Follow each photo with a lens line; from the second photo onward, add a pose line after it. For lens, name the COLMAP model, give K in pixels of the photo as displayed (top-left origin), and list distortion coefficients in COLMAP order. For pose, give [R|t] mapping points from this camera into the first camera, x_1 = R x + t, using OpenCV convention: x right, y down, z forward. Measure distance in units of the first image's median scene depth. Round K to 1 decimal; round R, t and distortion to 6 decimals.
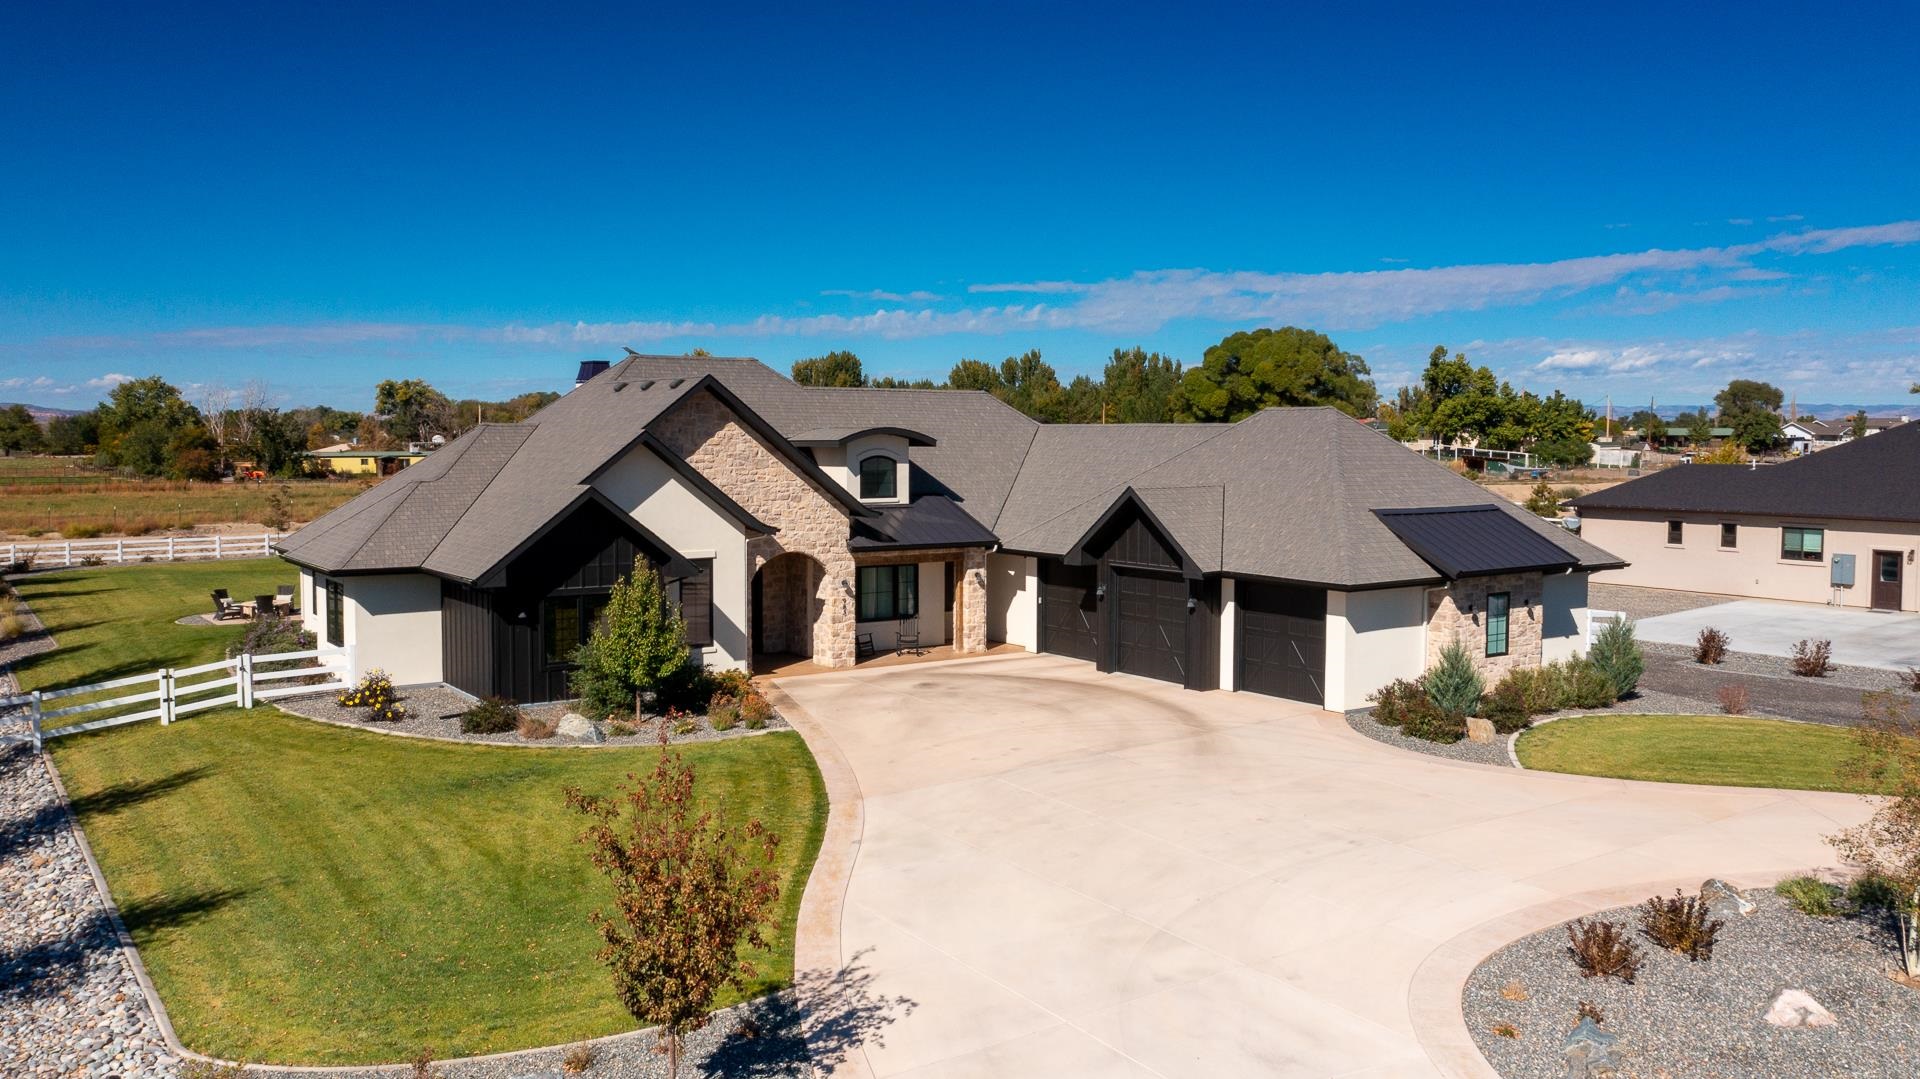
lens RADIAL K [[1576.7, 0, 960.0], [0, 1576.7, 539.5], [0, 0, 1]] dist [-0.003210, -0.002559]
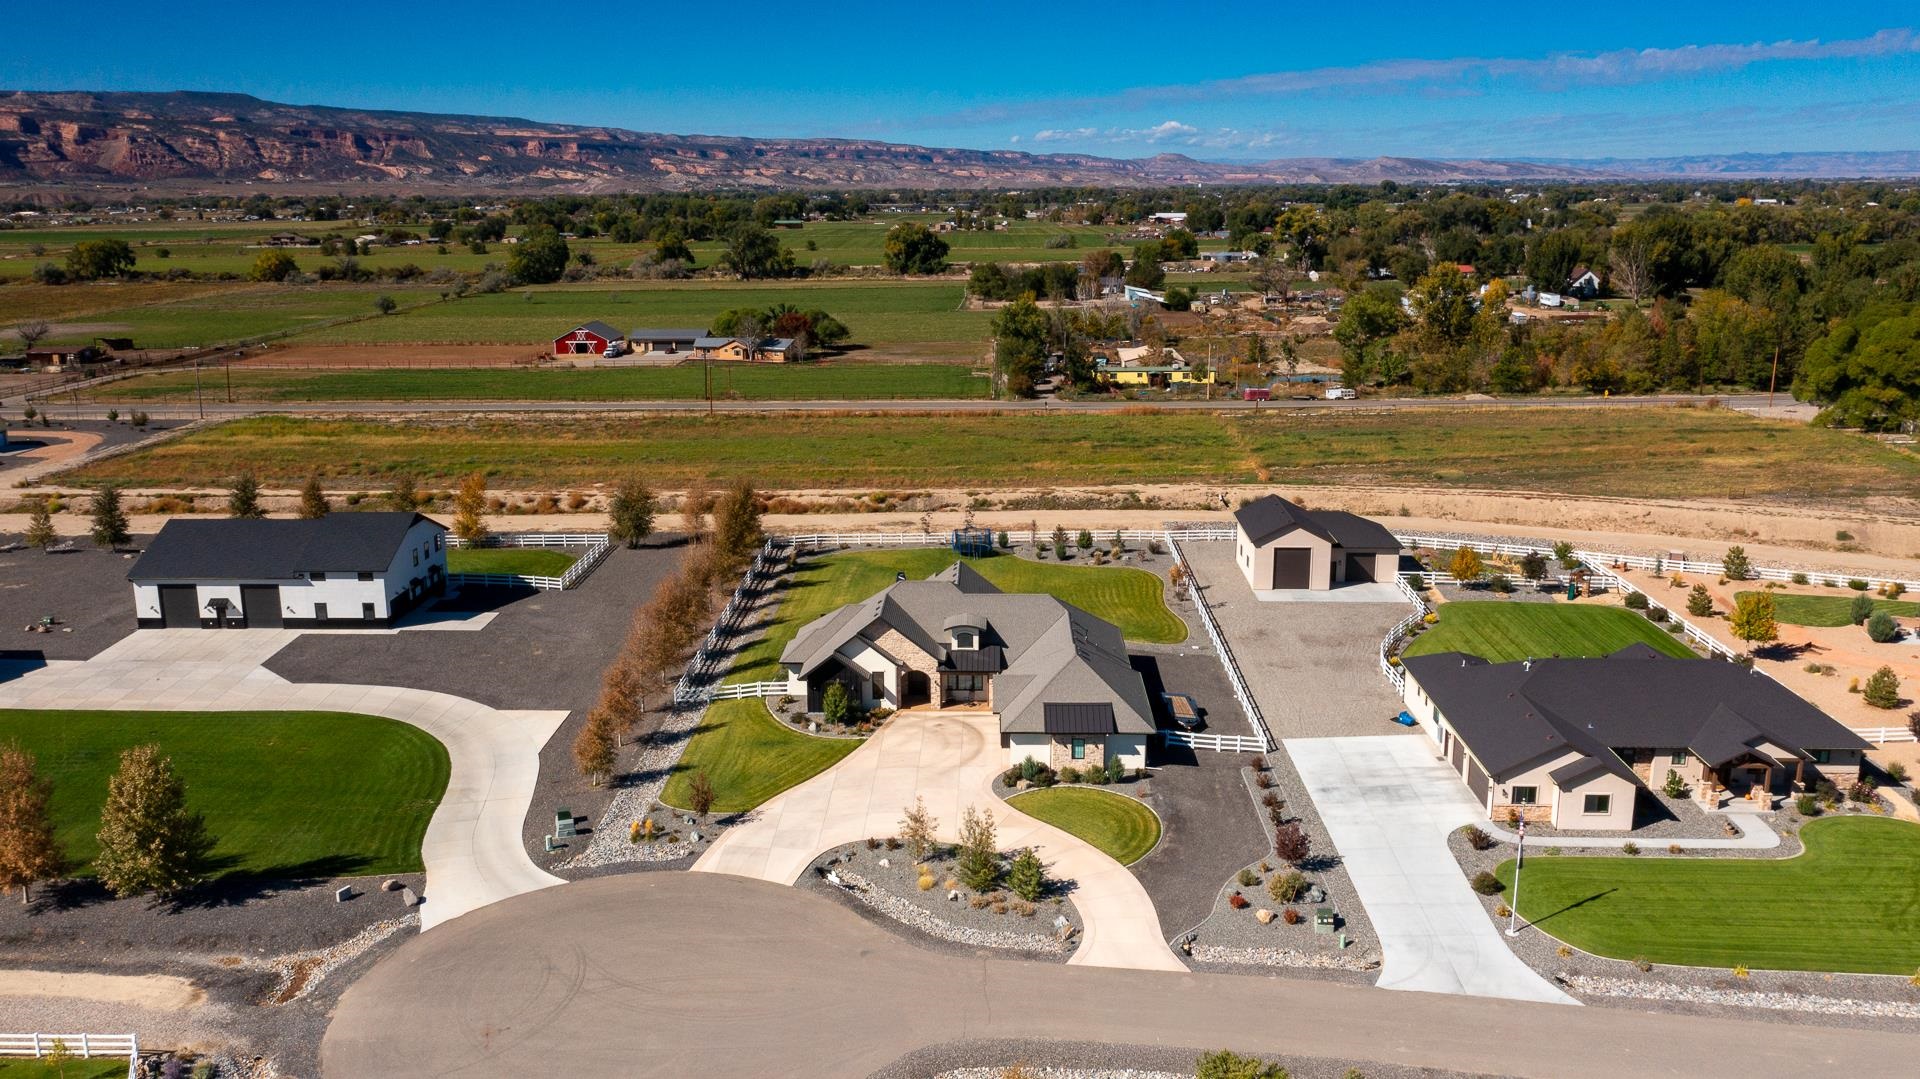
lens RADIAL K [[1576.7, 0, 960.0], [0, 1576.7, 539.5], [0, 0, 1]] dist [-0.003210, -0.002559]
pose [[0.801961, 0.131107, -0.582812, 1.701065], [-0.030877, 0.983412, 0.178737, -0.788071], [0.596578, -0.125345, 0.792706, -1.298449]]
